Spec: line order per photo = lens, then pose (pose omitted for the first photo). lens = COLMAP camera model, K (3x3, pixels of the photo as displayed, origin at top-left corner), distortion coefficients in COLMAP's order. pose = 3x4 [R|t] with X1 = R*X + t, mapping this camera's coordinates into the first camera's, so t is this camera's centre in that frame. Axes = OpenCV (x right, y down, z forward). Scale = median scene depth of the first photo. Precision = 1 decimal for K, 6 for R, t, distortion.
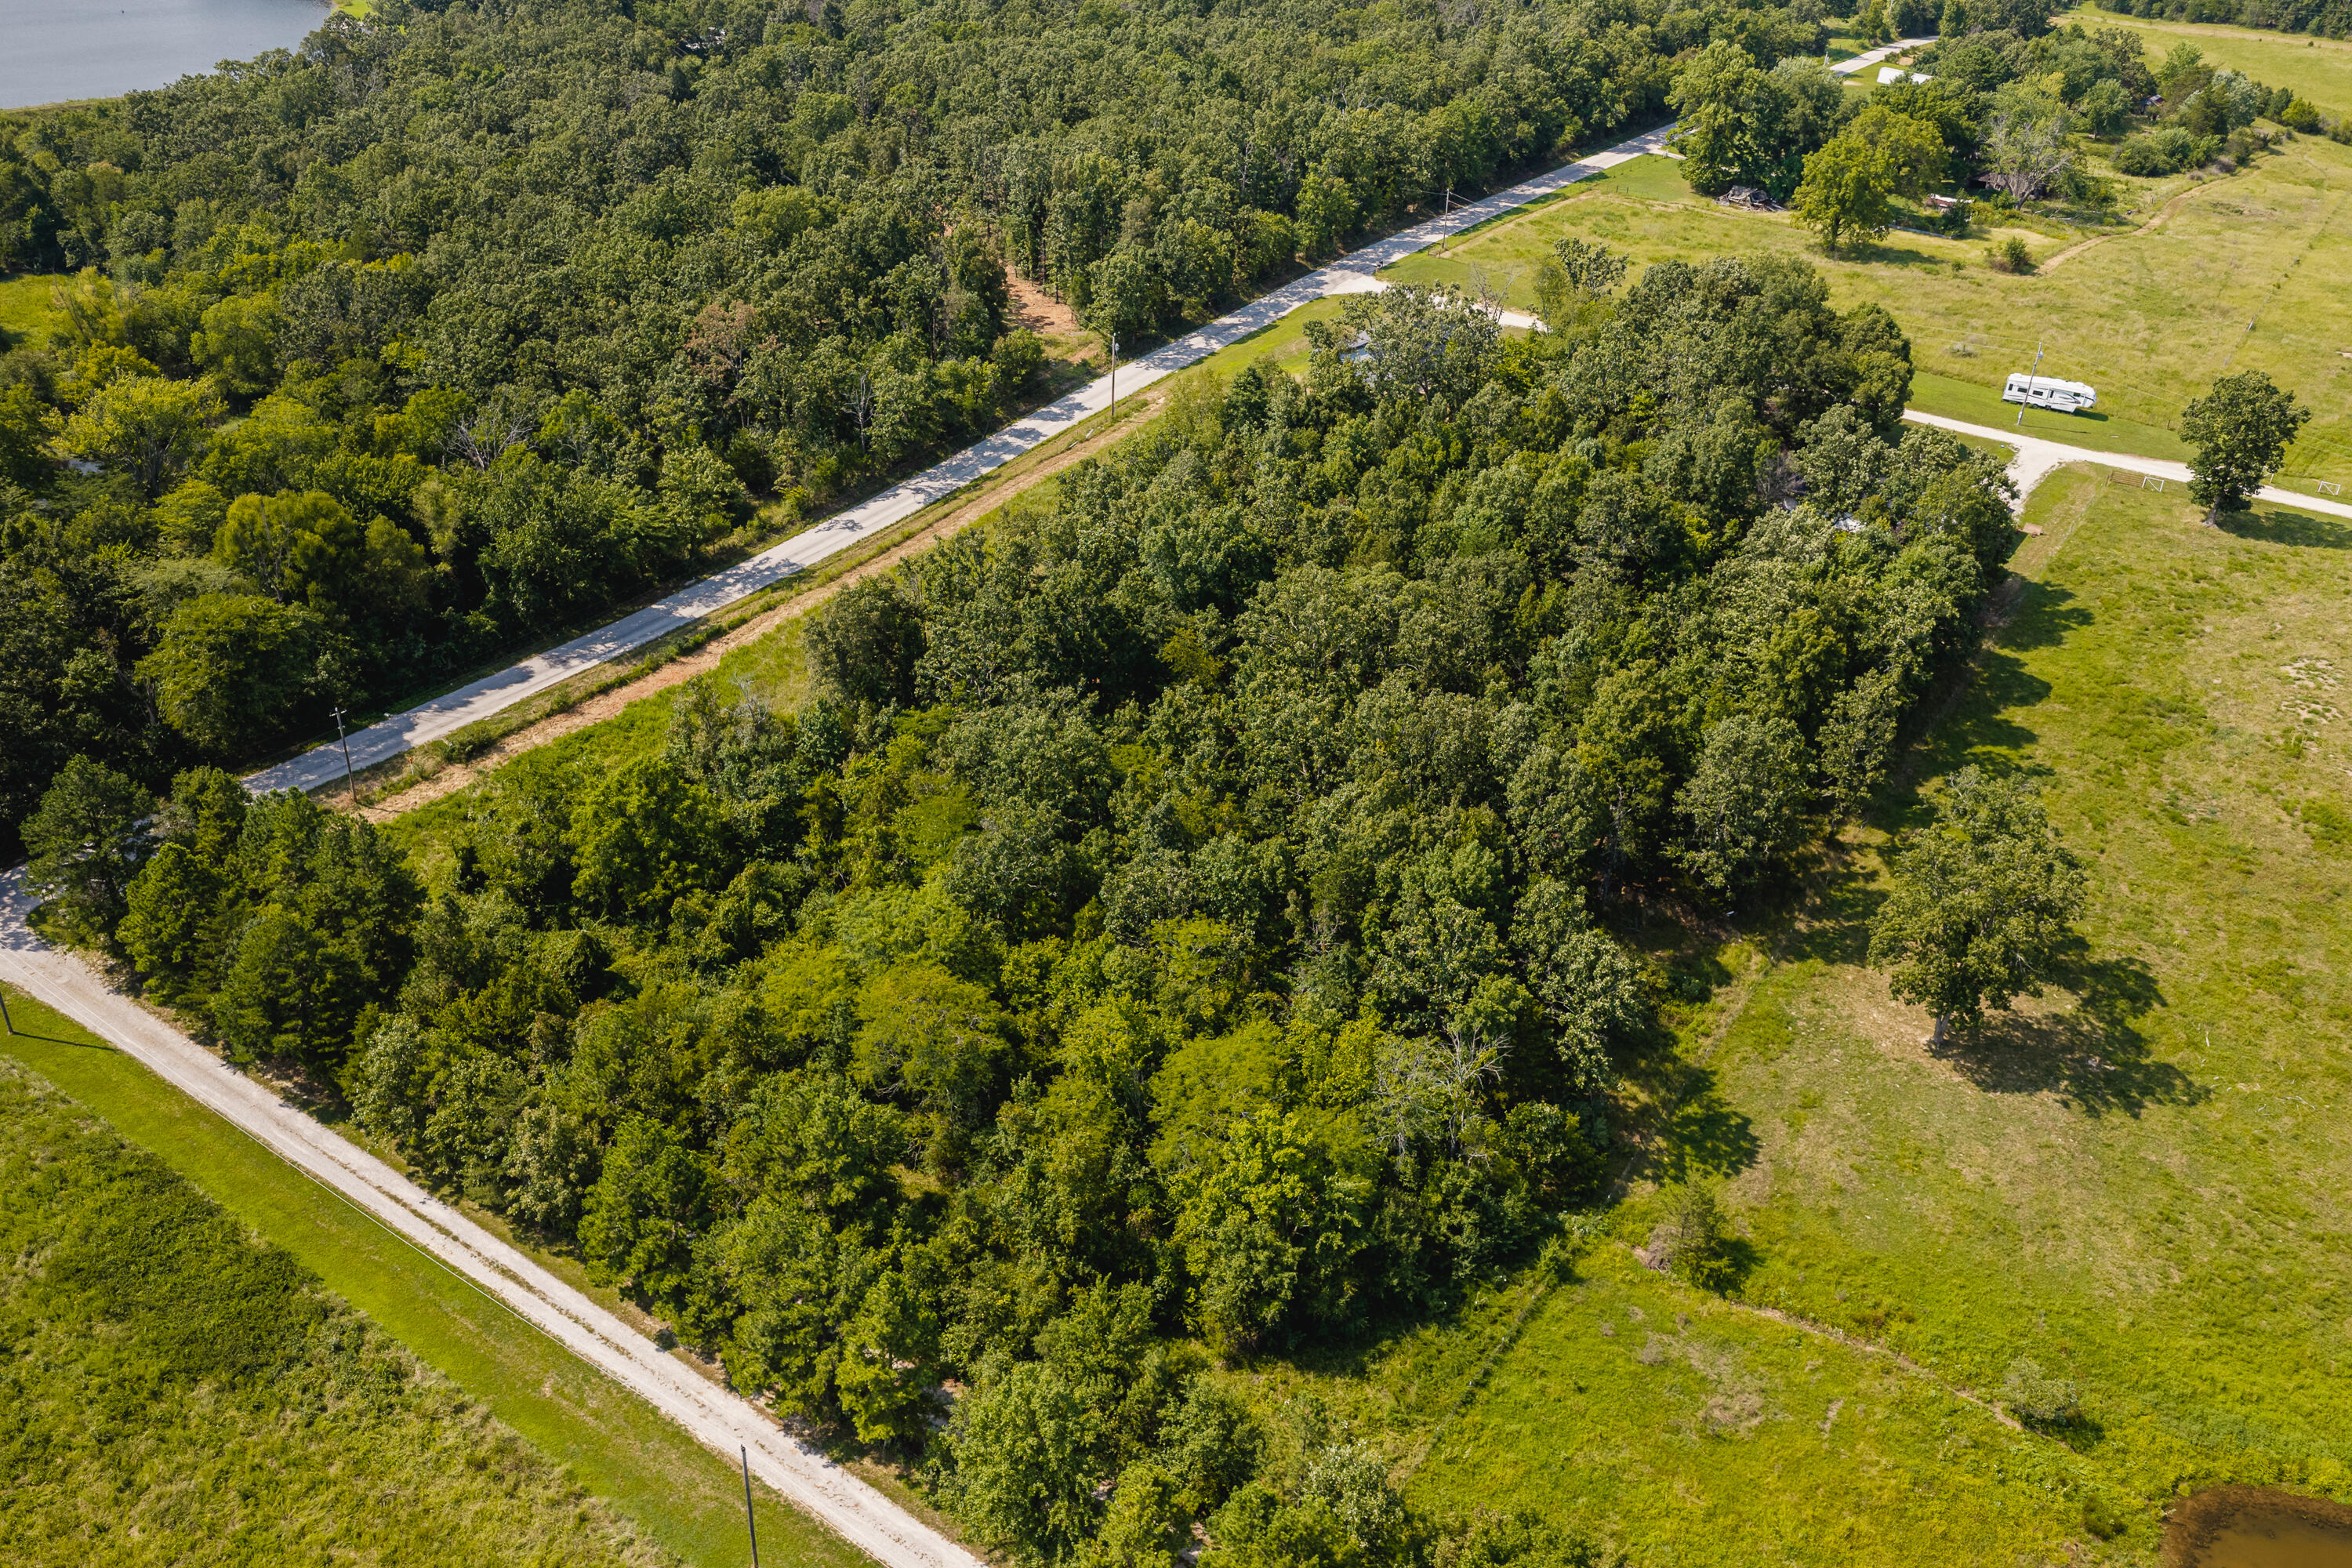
lens RADIAL K [[1930.1, 0, 1181.9], [0, 1930.1, 771.4], [0, 0, 1]] dist [0.056945, -0.040615]
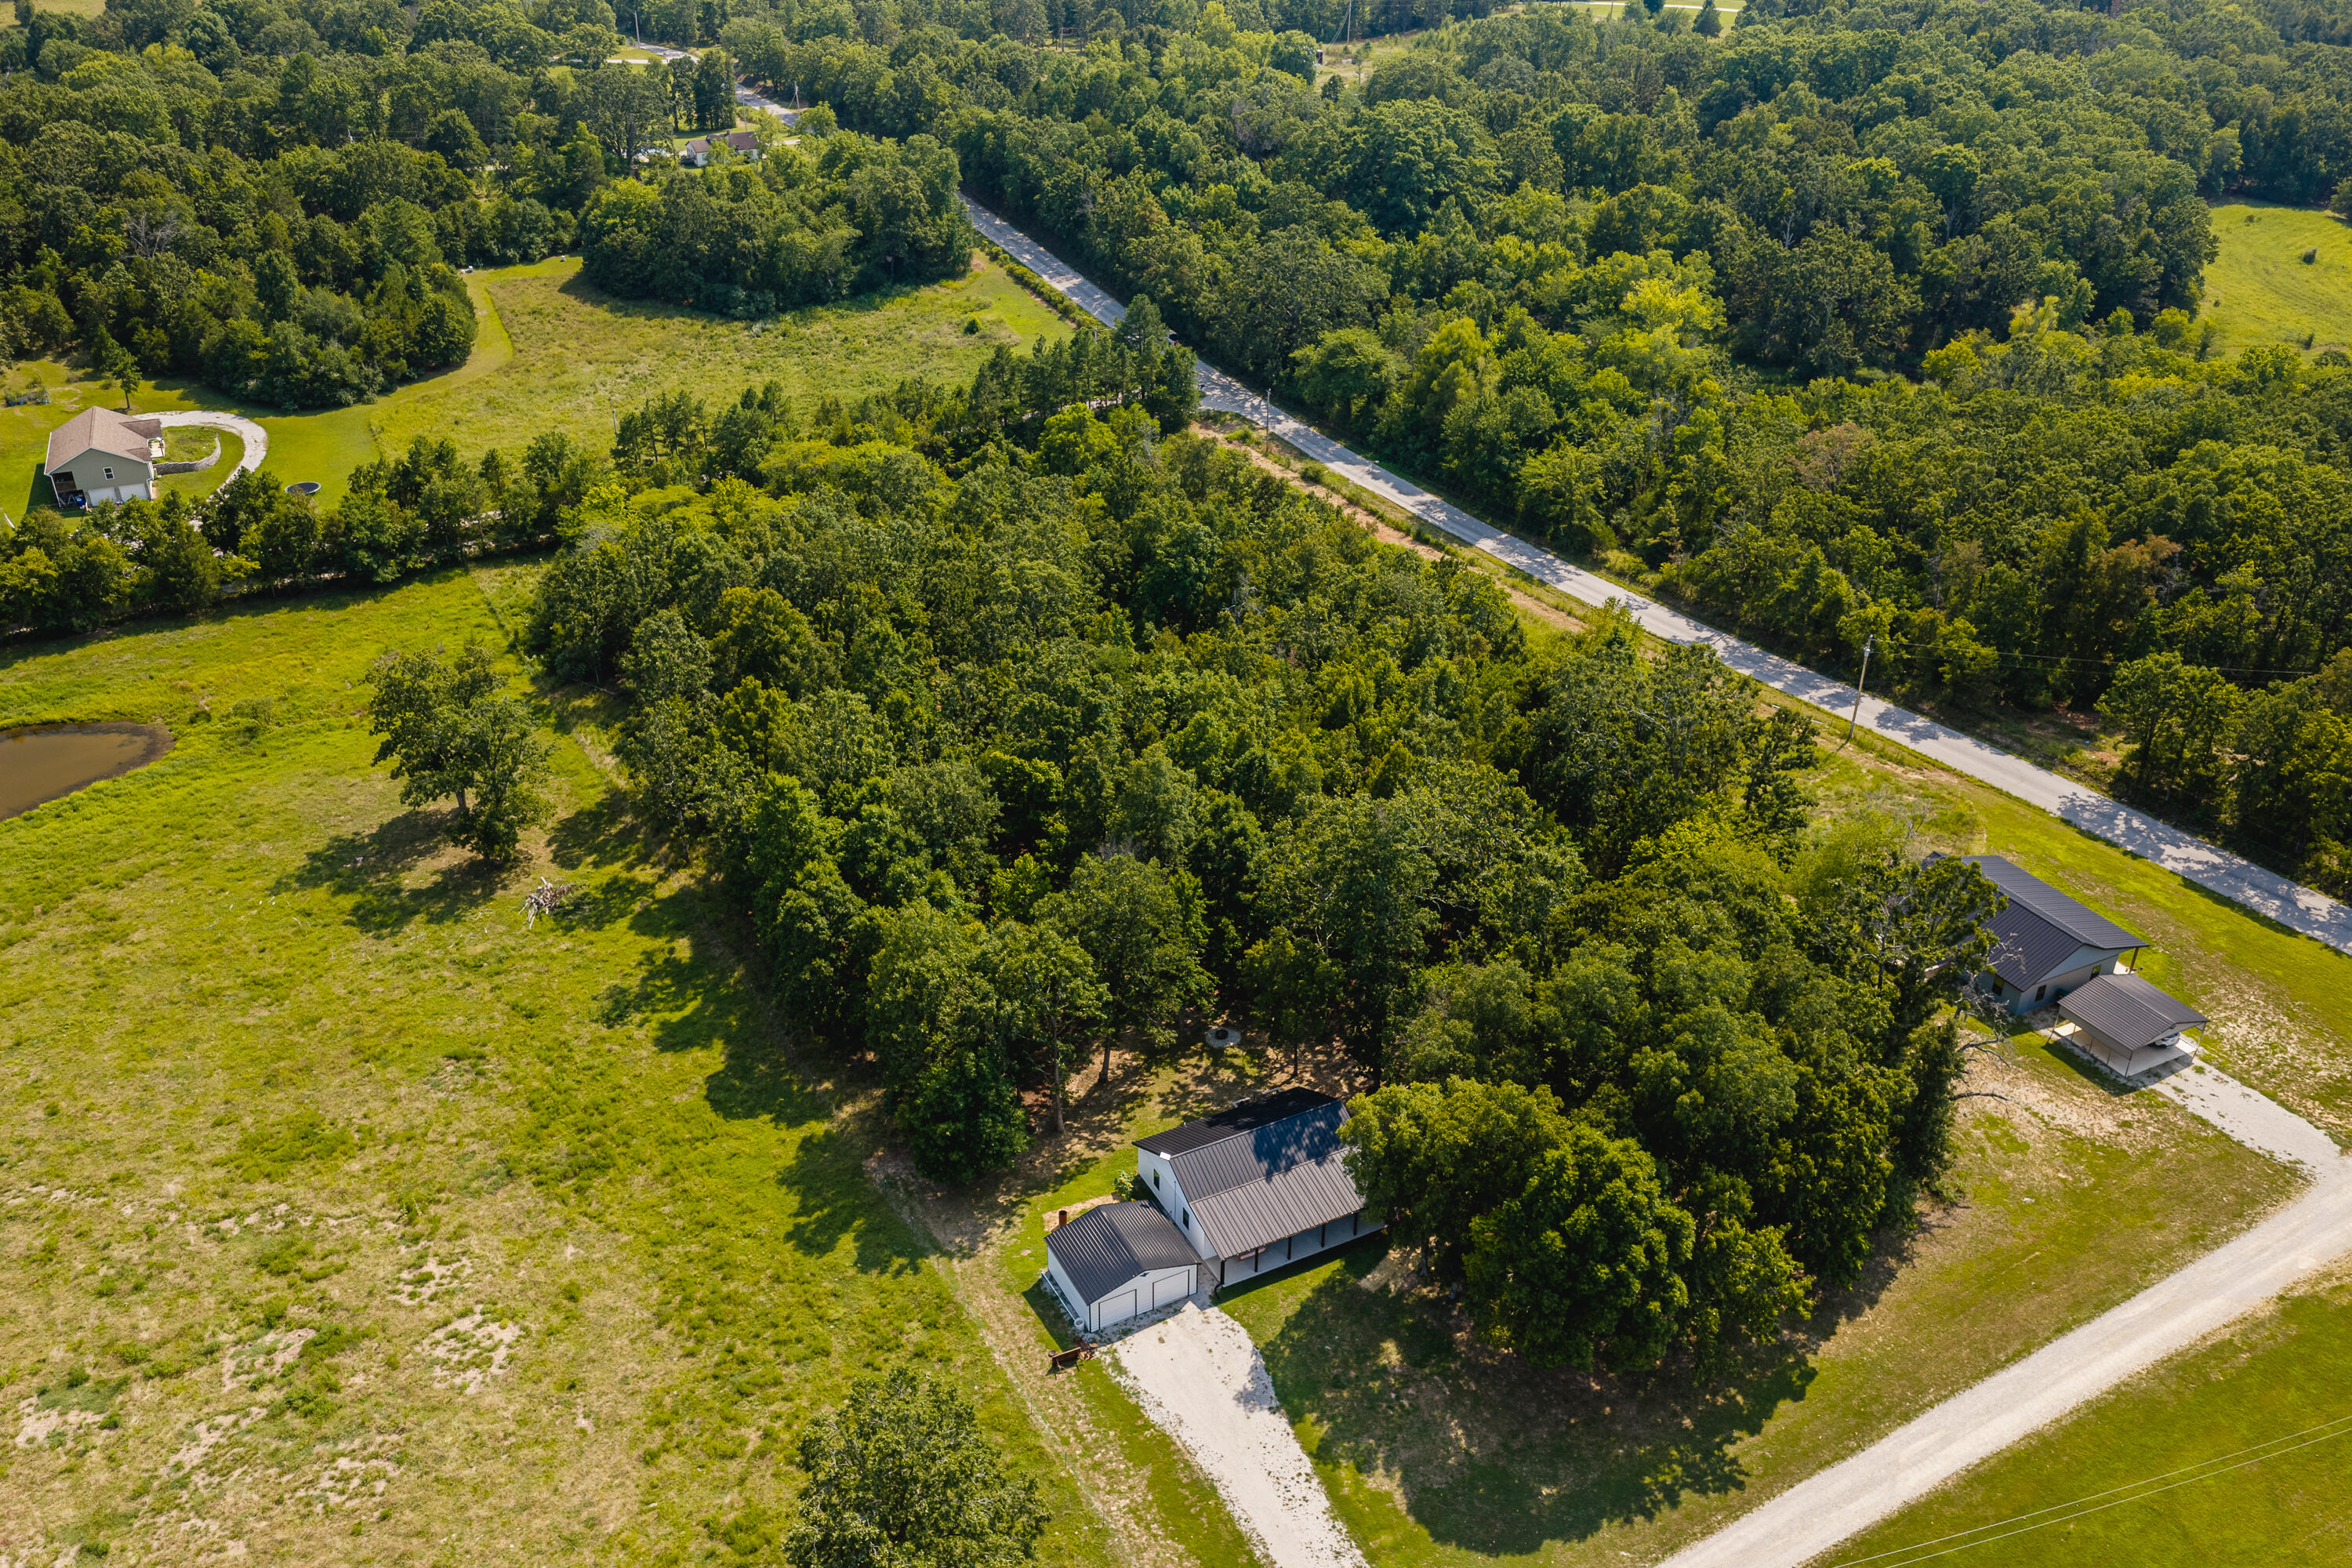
lens RADIAL K [[1930.1, 0, 1176.2], [0, 1930.1, 788.6], [0, 0, 1]] dist [0.056945, -0.040615]
pose [[-0.448816, 0.407858, -0.795120, 0.894190], [-0.458623, 0.658524, 0.596667, -0.639188], [0.766961, 0.632454, -0.108503, 1.121373]]
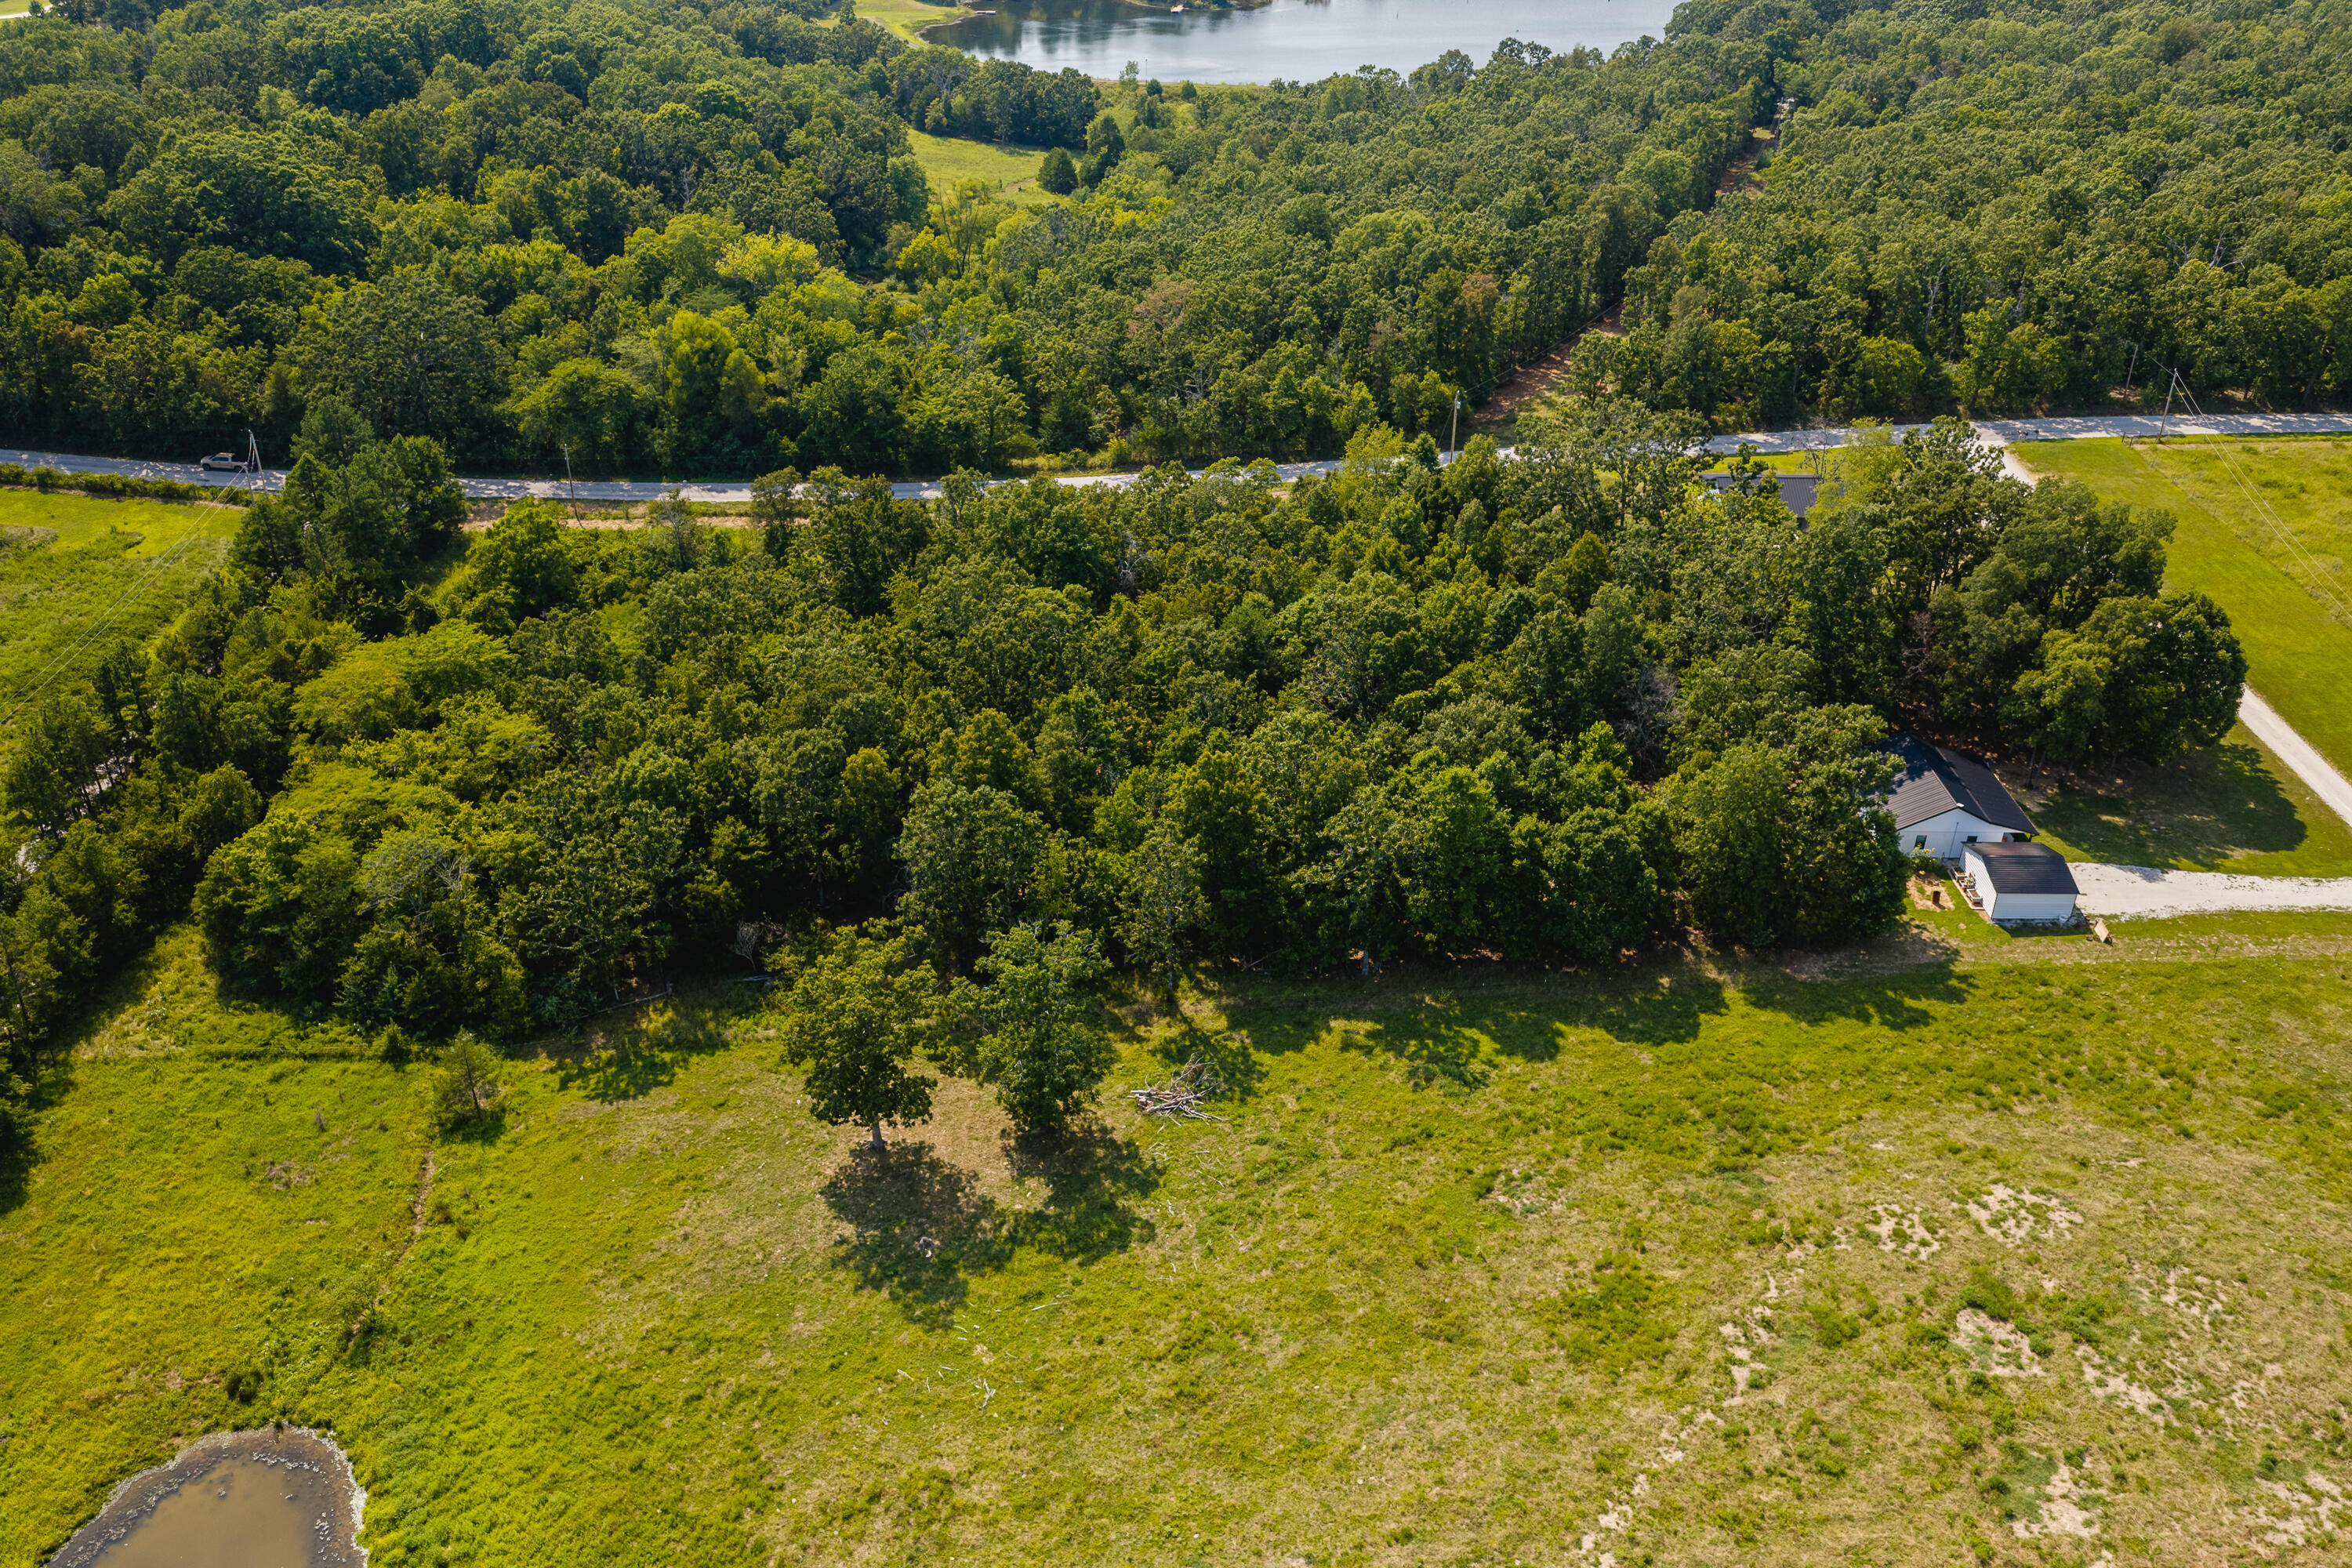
lens RADIAL K [[1930.1, 0, 1183.8], [0, 1930.1, 788.2], [0, 0, 1]] dist [0.056945, -0.040615]
pose [[0.591711, 0.375633, -0.713286, 0.824371], [-0.389900, 0.907784, 0.154616, -0.172085], [0.705589, 0.186622, 0.683606, 0.317484]]
